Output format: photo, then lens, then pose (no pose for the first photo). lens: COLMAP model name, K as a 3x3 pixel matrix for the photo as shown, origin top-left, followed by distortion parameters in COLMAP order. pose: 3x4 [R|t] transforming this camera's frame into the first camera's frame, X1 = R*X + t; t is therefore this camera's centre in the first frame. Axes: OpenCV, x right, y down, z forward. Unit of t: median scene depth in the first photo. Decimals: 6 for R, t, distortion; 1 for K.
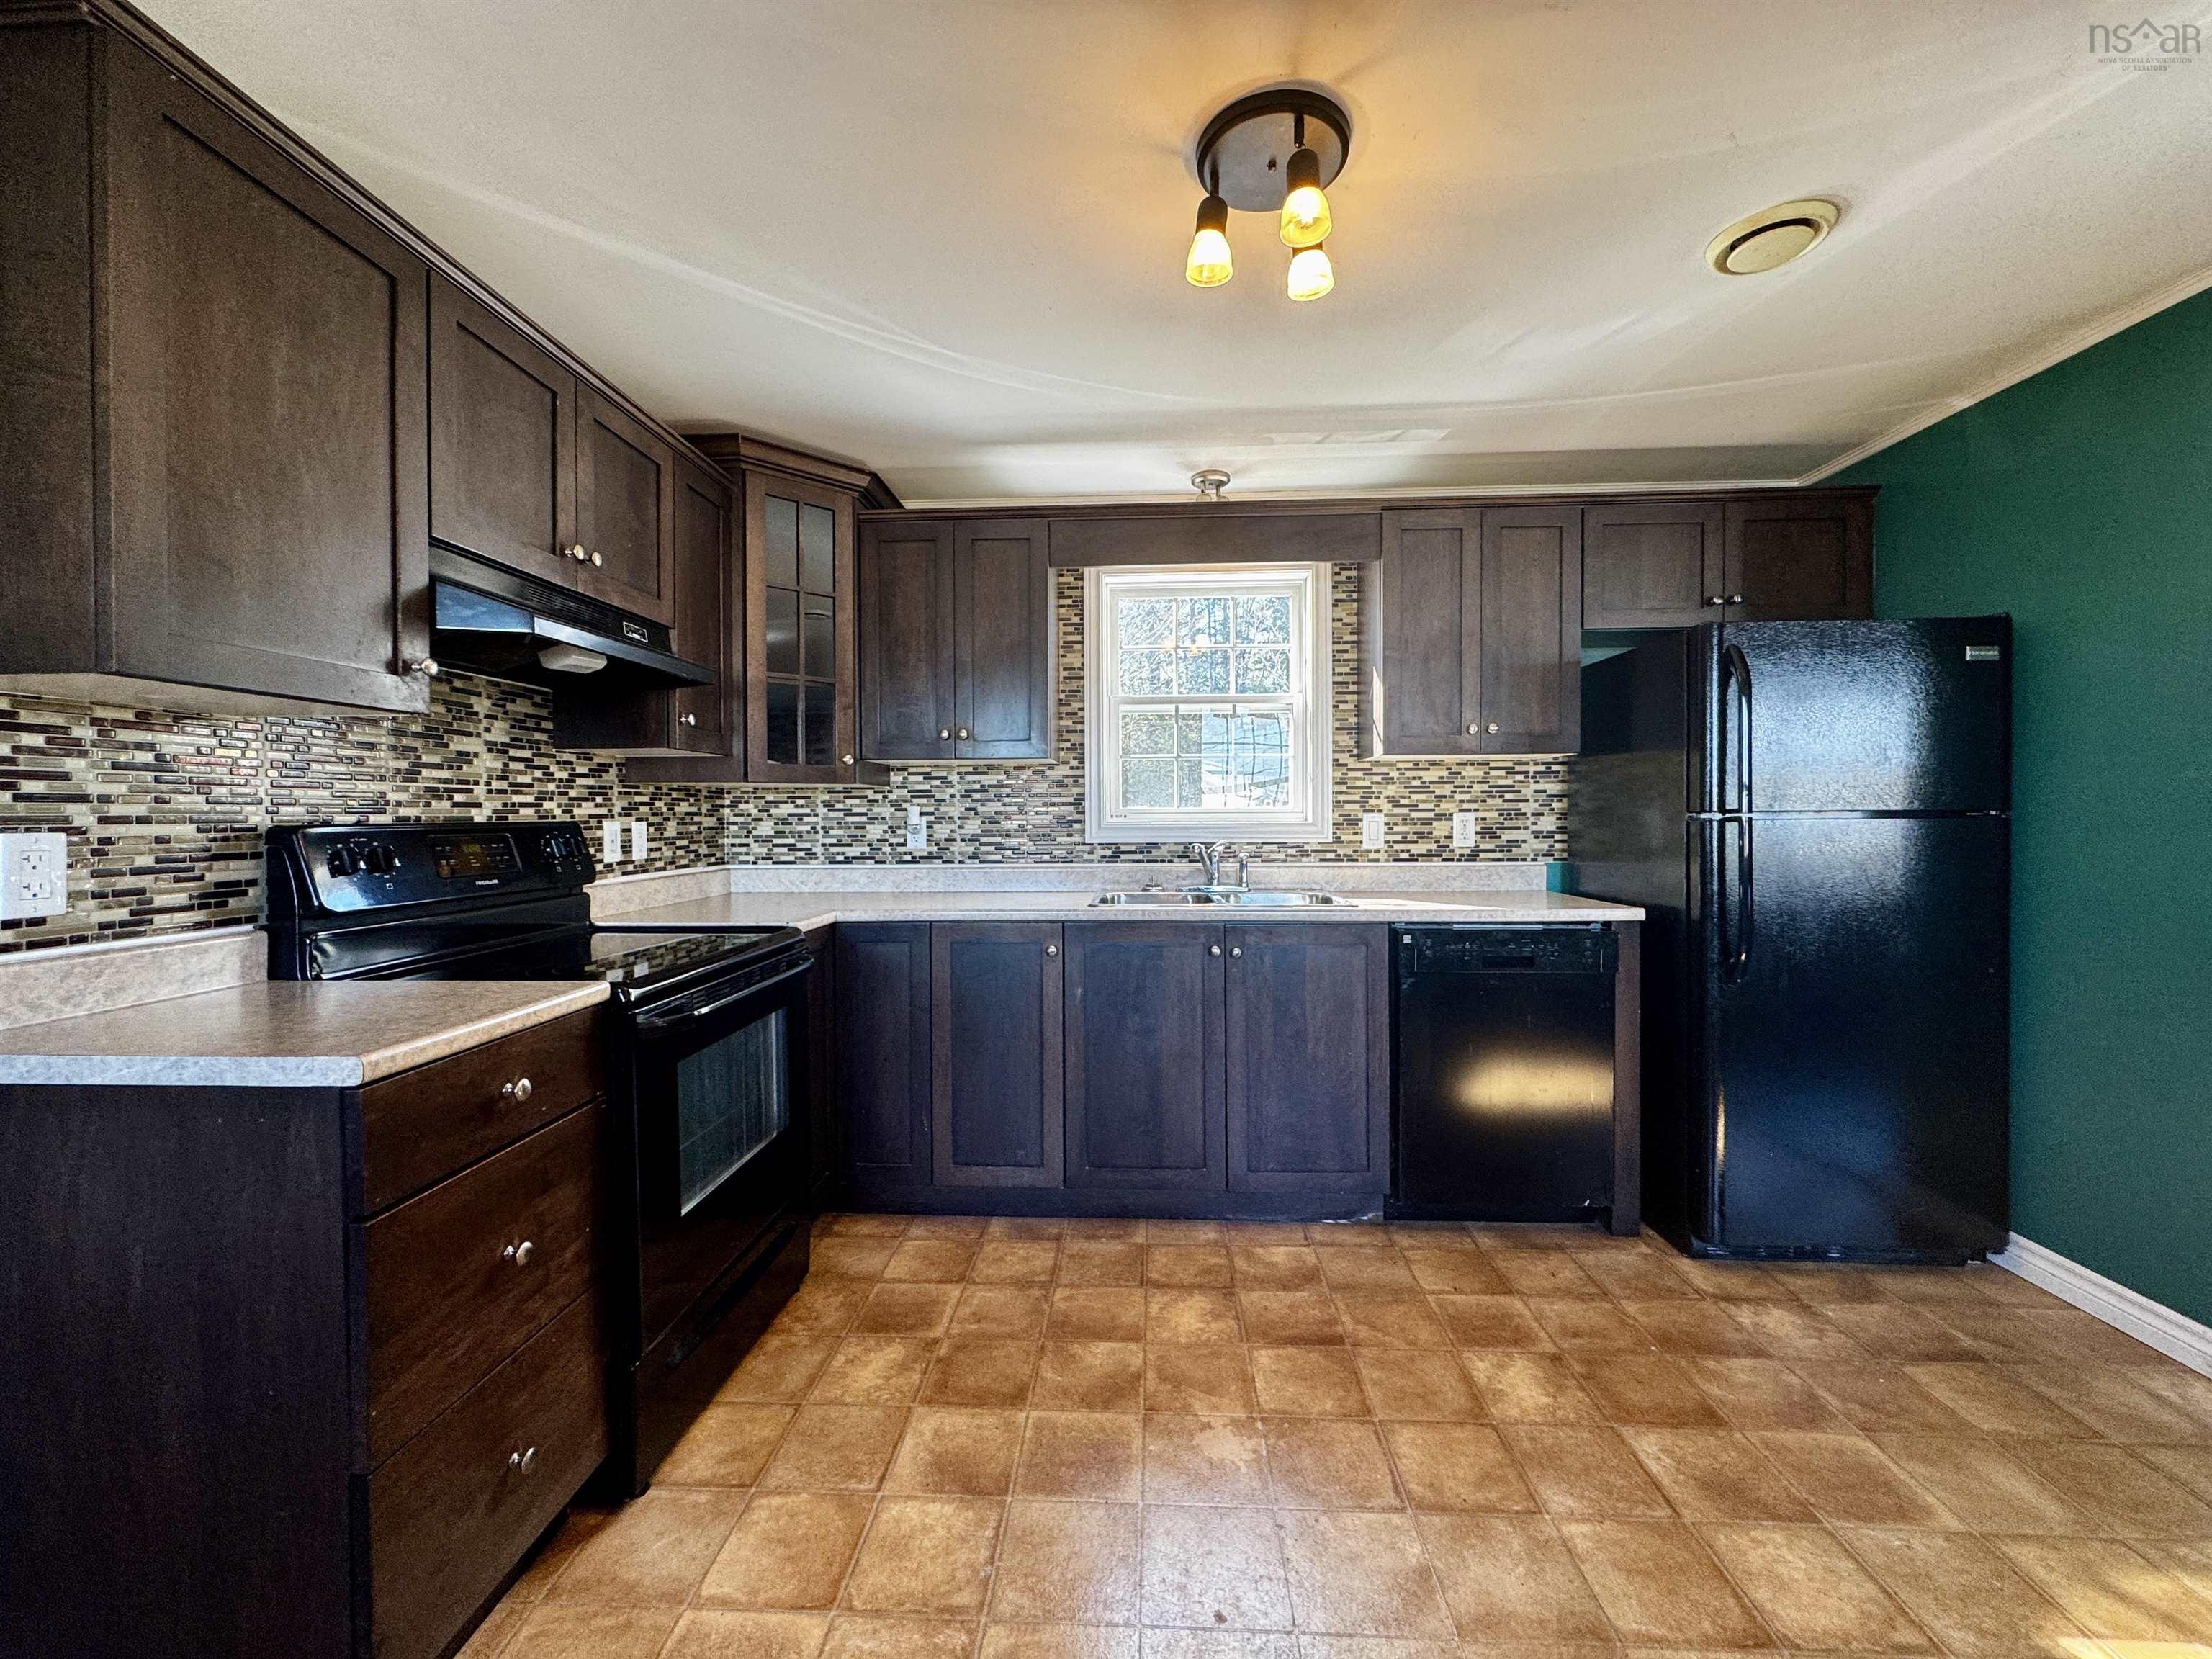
lens RADIAL K [[882.9, 0, 1105.6], [0, 882.9, 823.8], [0, 0, 1]] dist [0.000910, 0.000459]
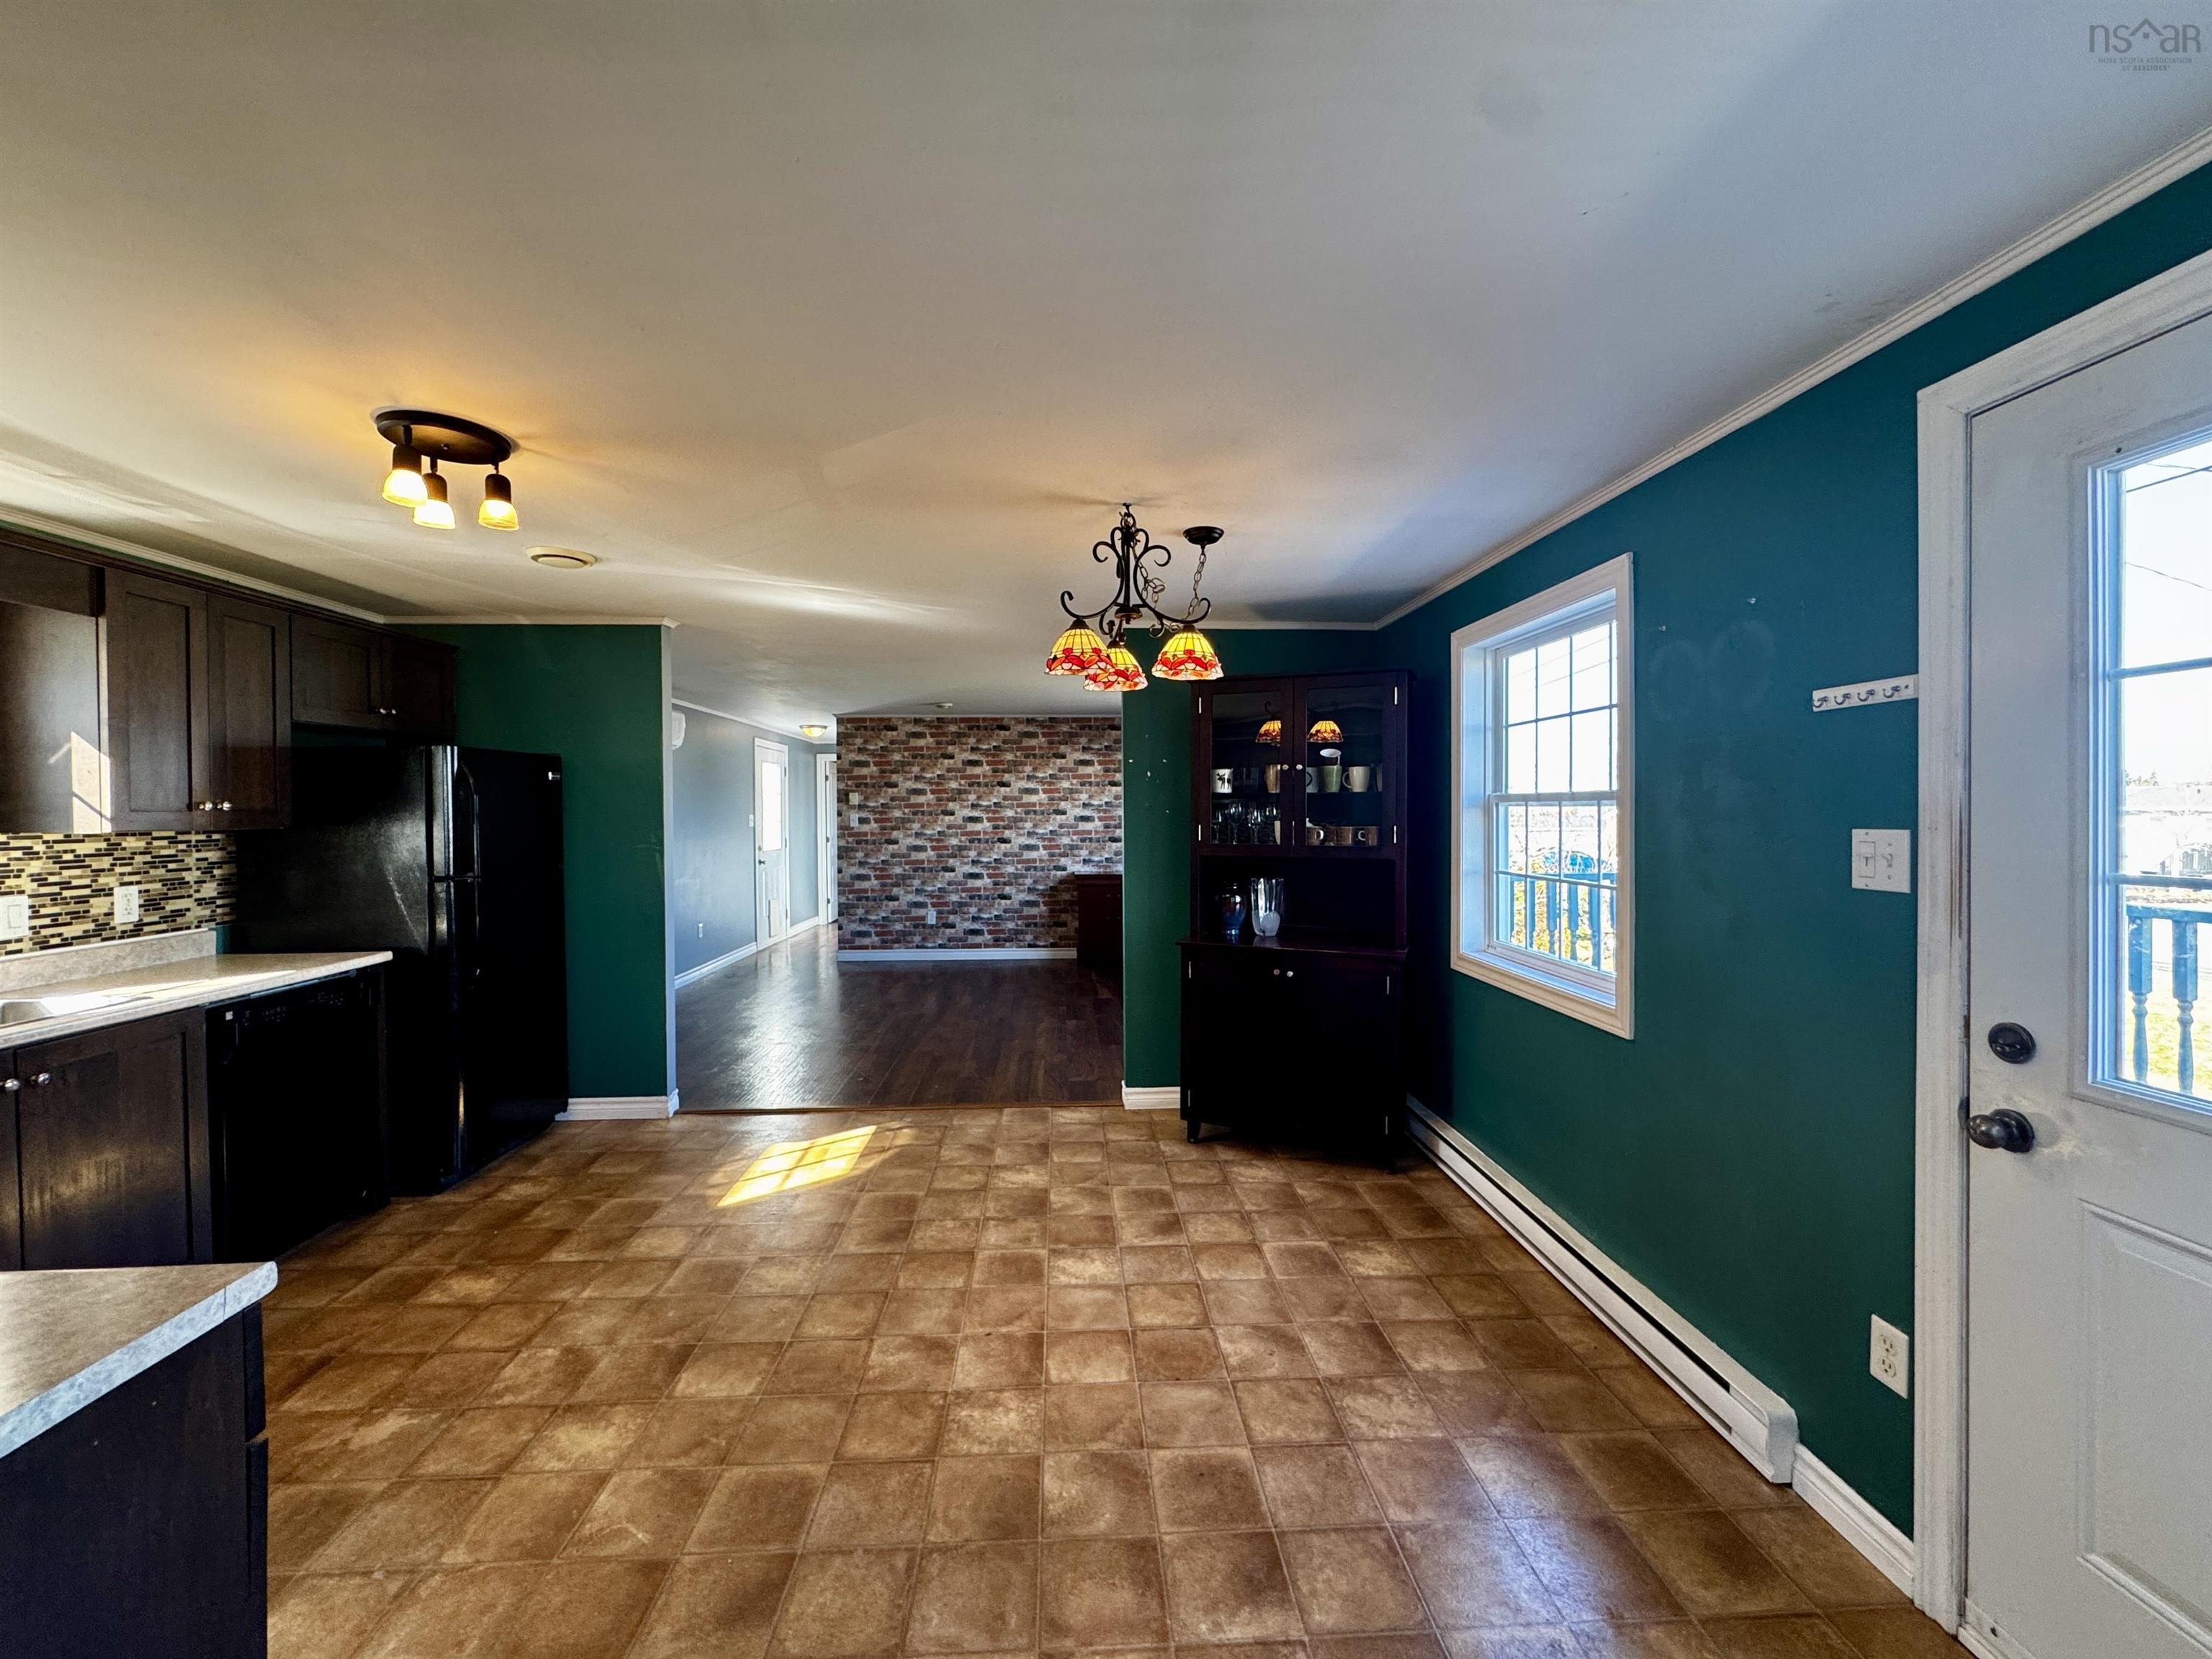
lens RADIAL K [[882.9, 0, 1105.6], [0, 882.9, 823.8], [0, 0, 1]] dist [0.000910, 0.000459]
pose [[-0.100994, -0.010760, 0.994829, -0.637186], [0.019003, 0.999738, 0.012742, -0.071506], [-0.994706, 0.020192, -0.100763, 0.058166]]
